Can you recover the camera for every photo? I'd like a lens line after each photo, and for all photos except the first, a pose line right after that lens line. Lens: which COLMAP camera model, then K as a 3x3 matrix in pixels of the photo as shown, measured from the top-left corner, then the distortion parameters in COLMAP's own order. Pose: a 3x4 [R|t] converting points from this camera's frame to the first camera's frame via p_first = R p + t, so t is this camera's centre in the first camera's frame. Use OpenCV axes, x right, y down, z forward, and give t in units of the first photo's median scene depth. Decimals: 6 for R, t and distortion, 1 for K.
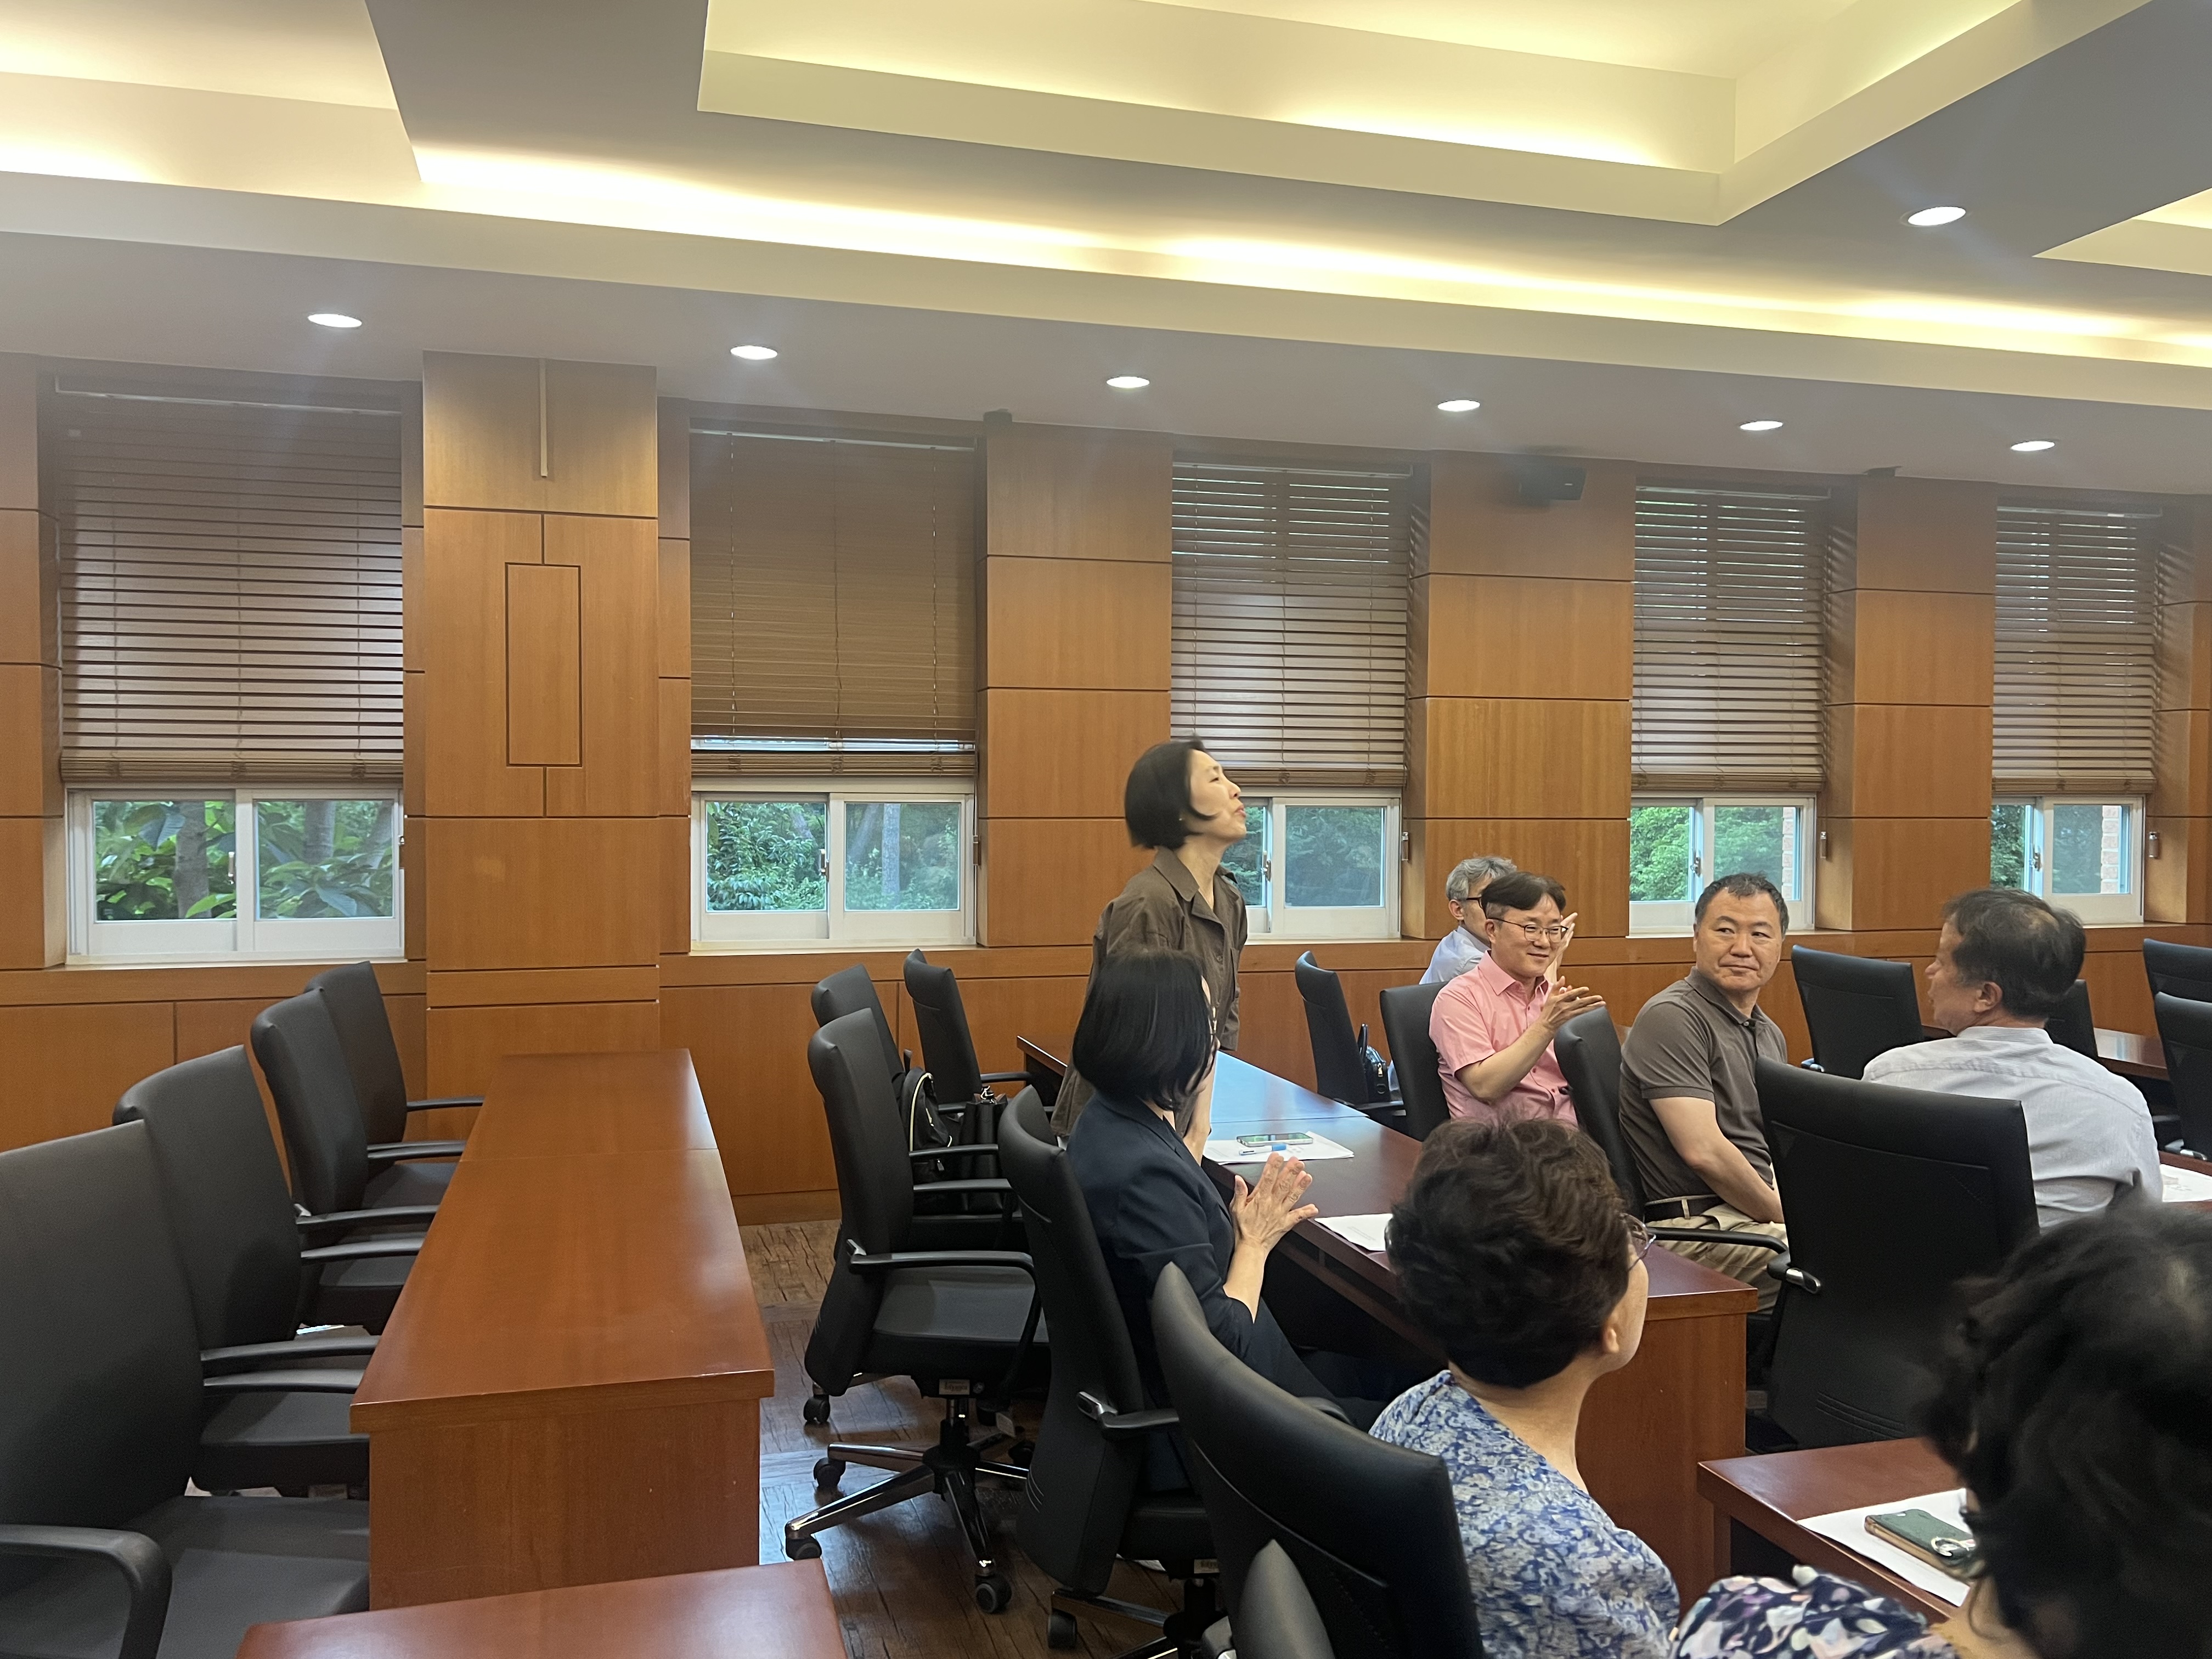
lens RADIAL K [[1670.1, 0, 1087.3], [0, 1670.1, 846.1], [0, 0, 1]] dist [0.068391, -0.090919]
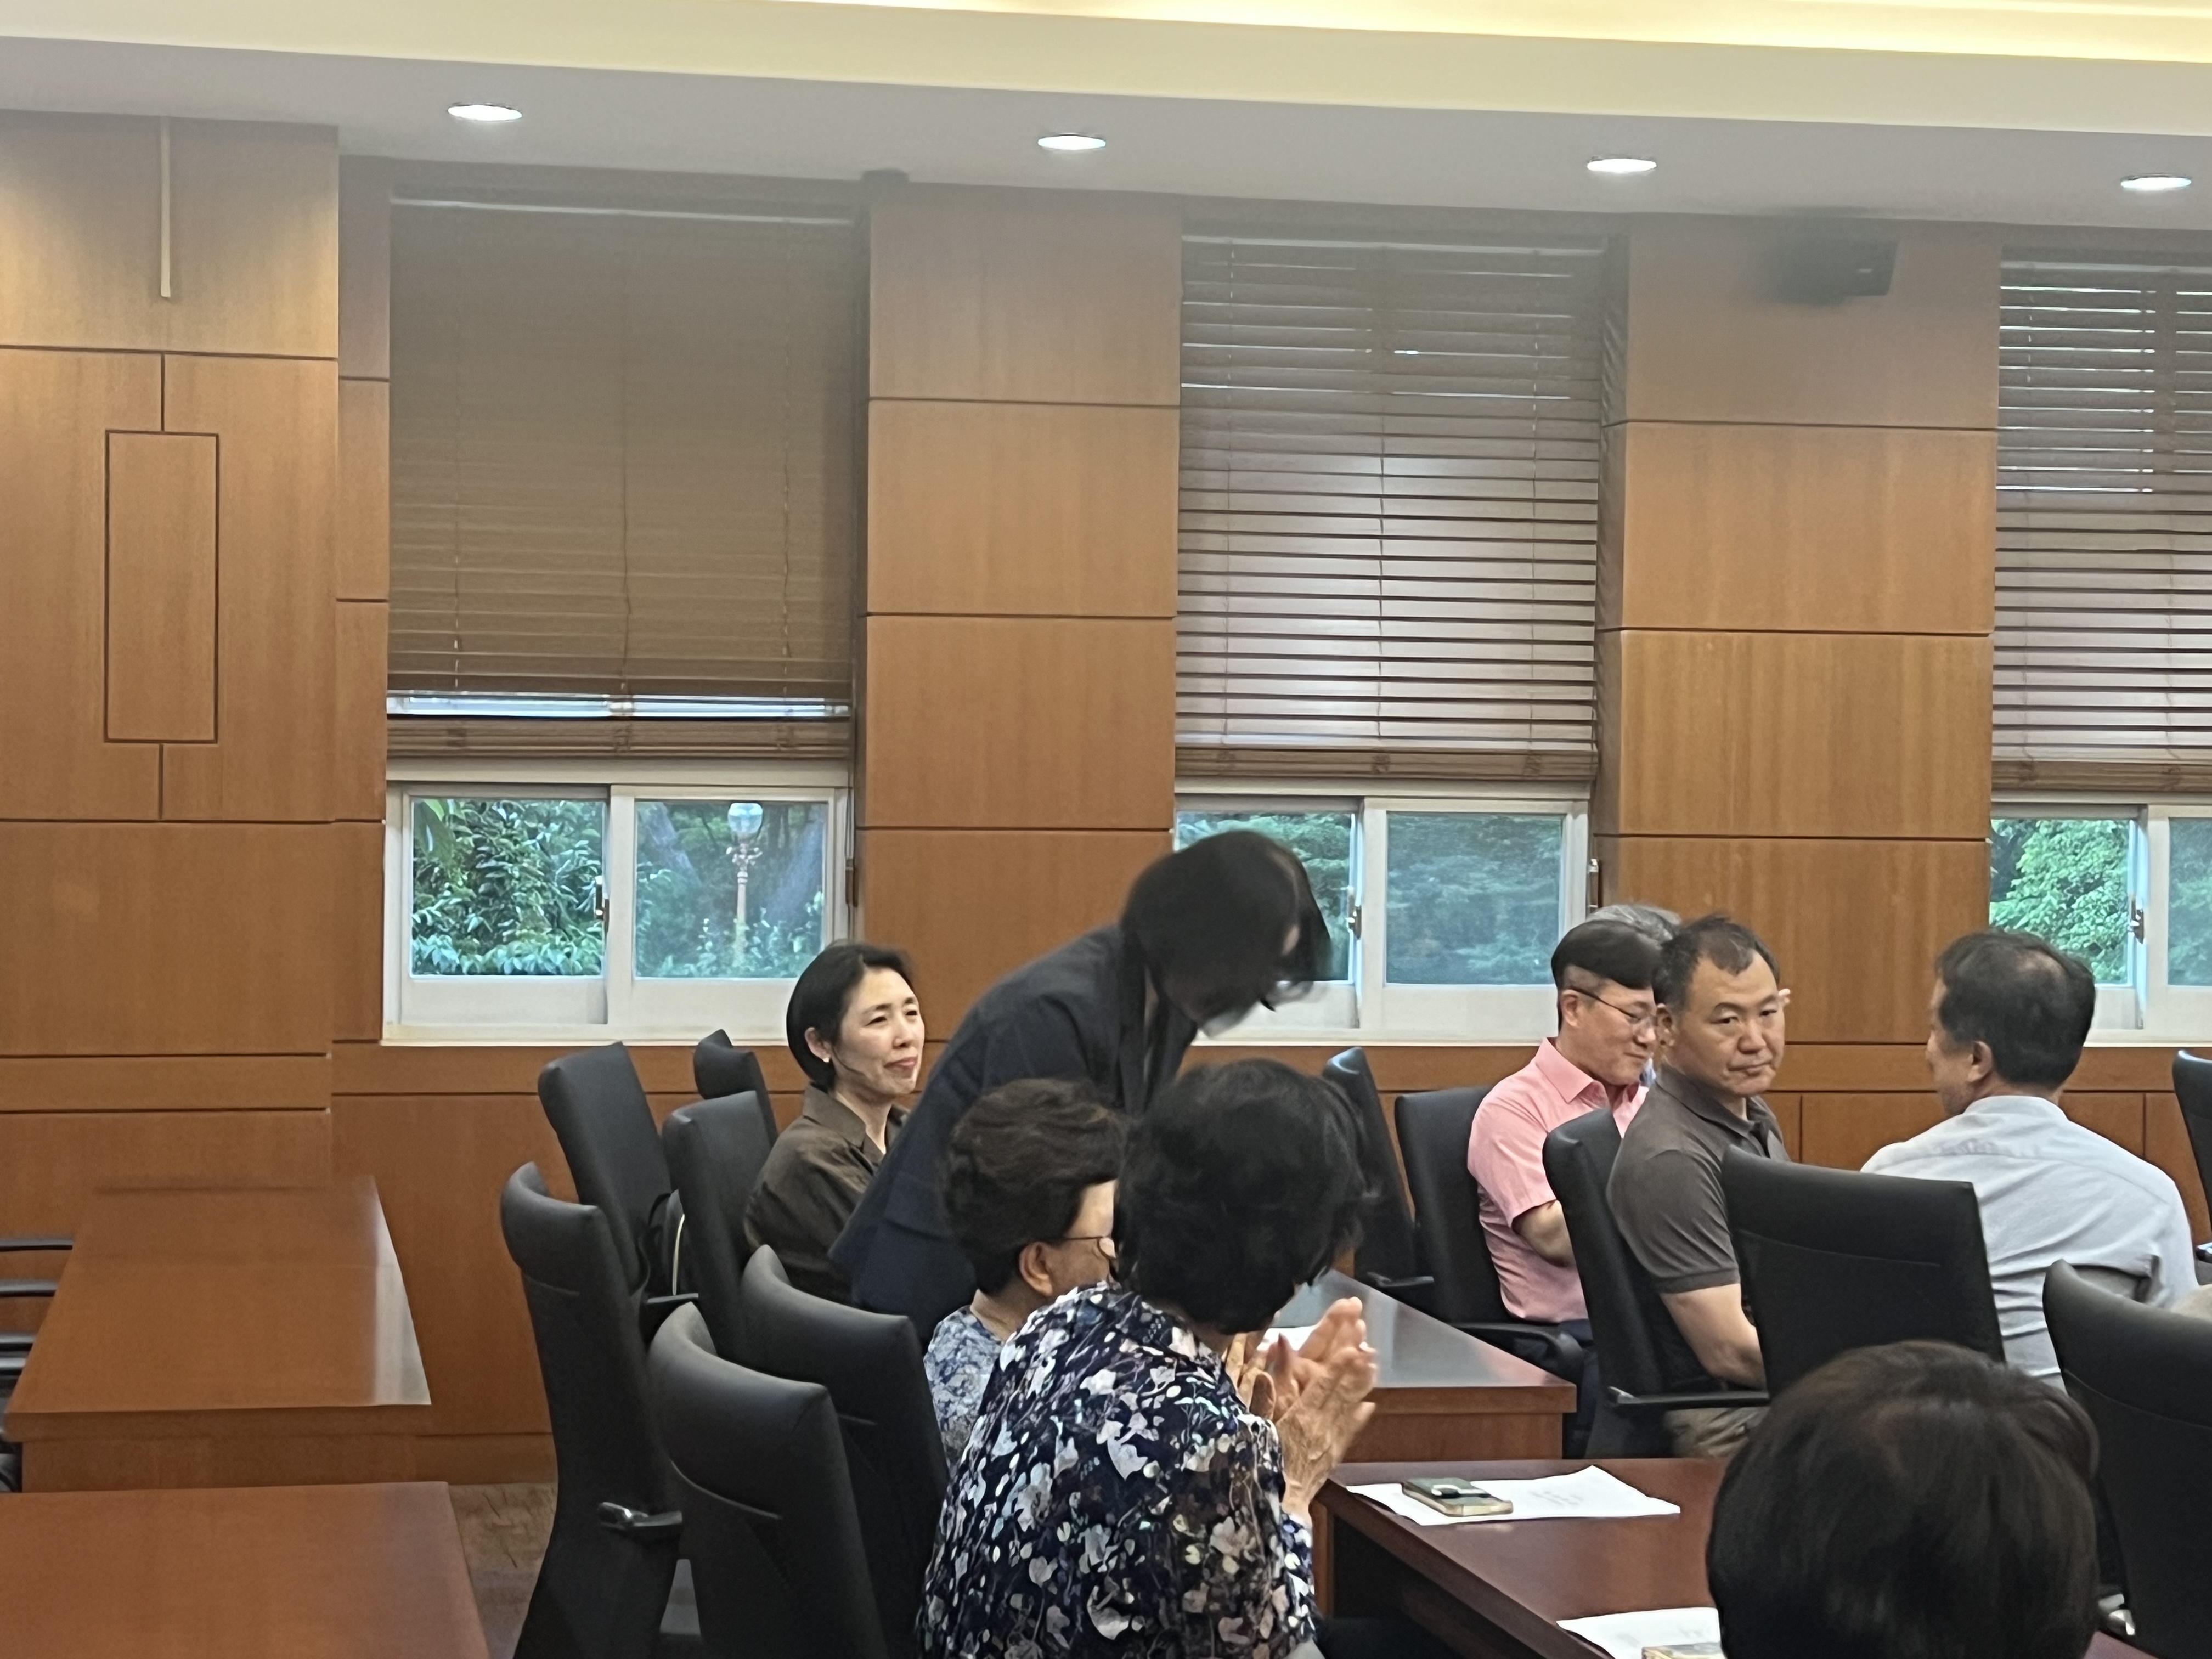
lens RADIAL K [[4177.0, 0, 1122.0], [0, 4177.0, 849.2], [0, 0, 1]] dist [0.179762, 0.000000]
pose [[0.998222, 0.008908, -0.058933, 0.113025], [-0.009635, 0.999881, -0.012066, 0.007694], [0.058818, 0.012612, 0.998189, -0.474759]]
